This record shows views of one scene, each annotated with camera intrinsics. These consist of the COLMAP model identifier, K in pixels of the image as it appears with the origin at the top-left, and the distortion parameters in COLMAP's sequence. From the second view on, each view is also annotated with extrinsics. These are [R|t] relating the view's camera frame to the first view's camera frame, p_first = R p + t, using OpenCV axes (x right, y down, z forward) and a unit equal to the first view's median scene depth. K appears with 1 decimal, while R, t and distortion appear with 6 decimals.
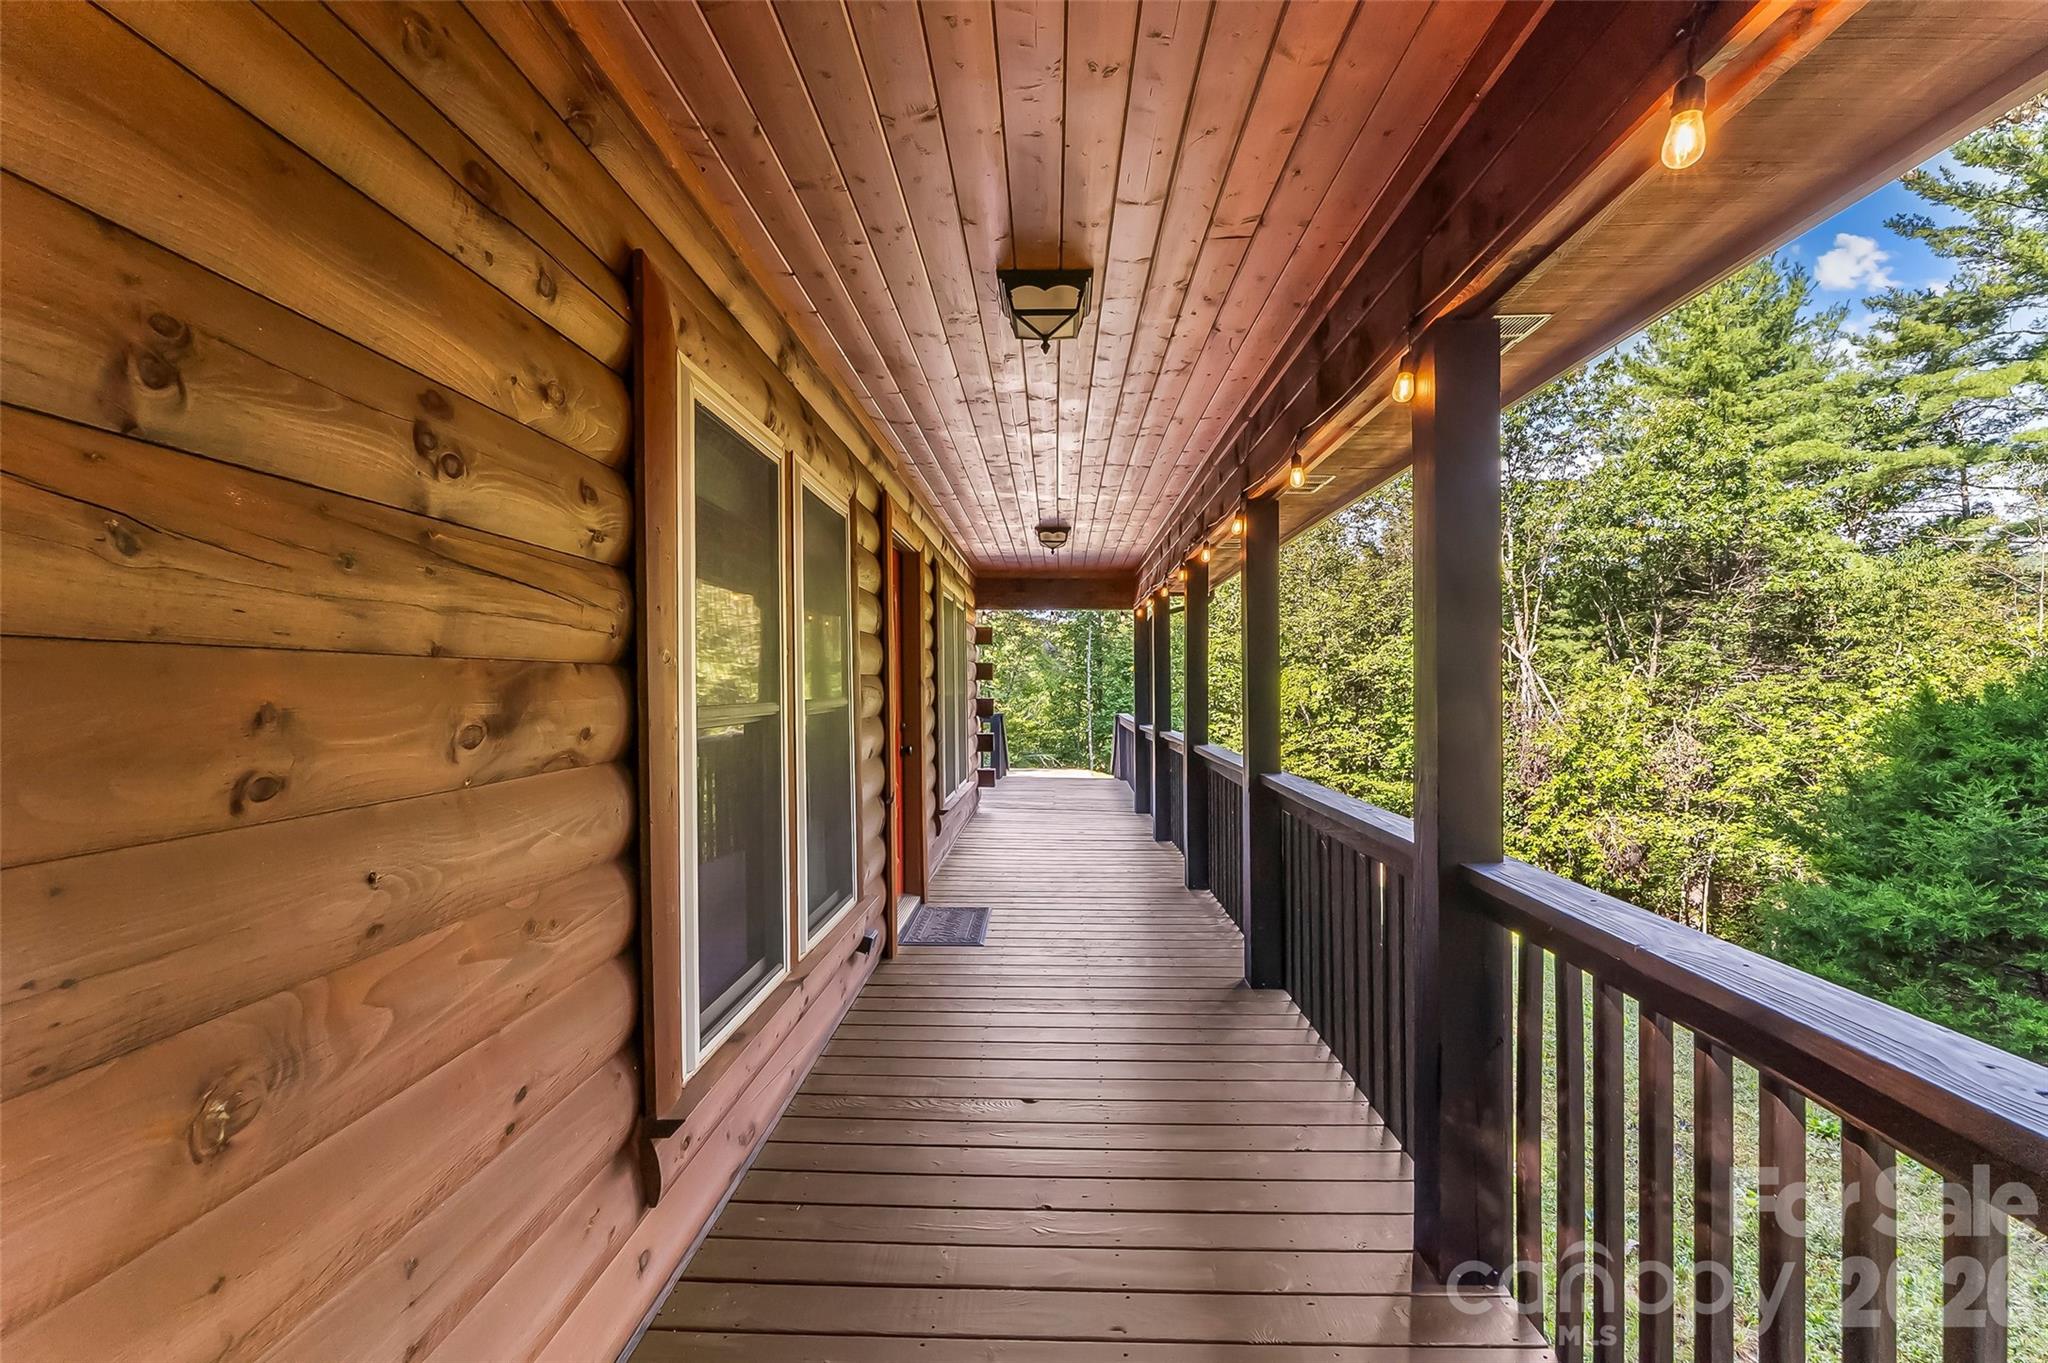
lens RADIAL K [[847.0, 0, 1024.0], [0, 847.0, 681.5], [0, 0, 1]] dist [0.000231, -0.000297]
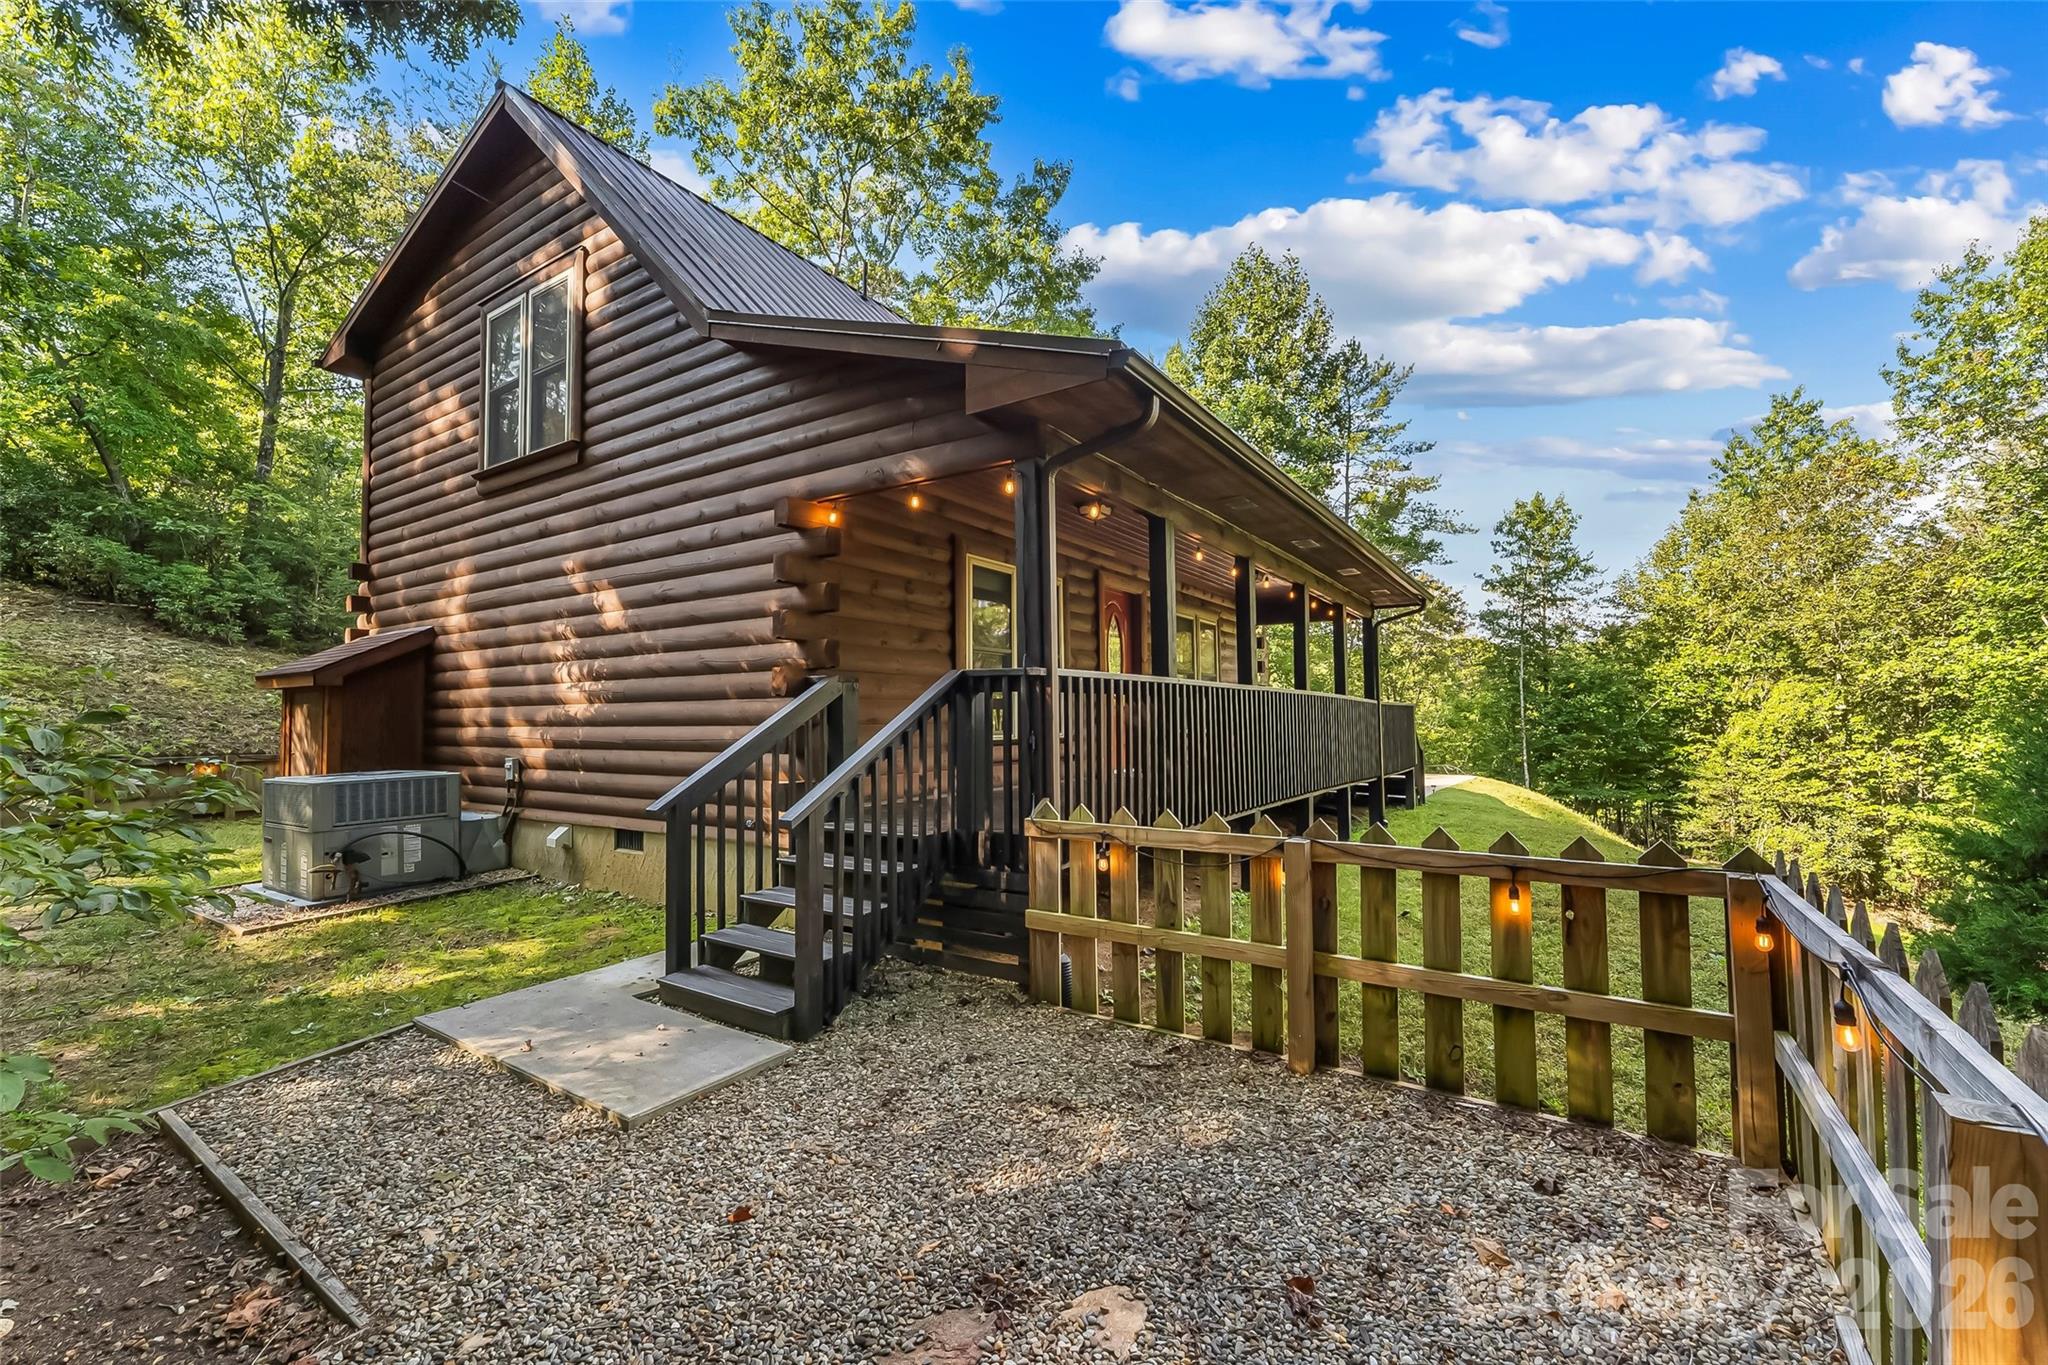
lens RADIAL K [[847.0, 0, 1024.0], [0, 847.0, 682.5], [0, 0, 1]] dist [0.000231, -0.000297]
pose [[0.838669, -0.024516, -0.544089, 0.188250], [0.000102, 0.998993, -0.044856, 0.037257], [0.544641, 0.037563, 0.837828, -0.206256]]
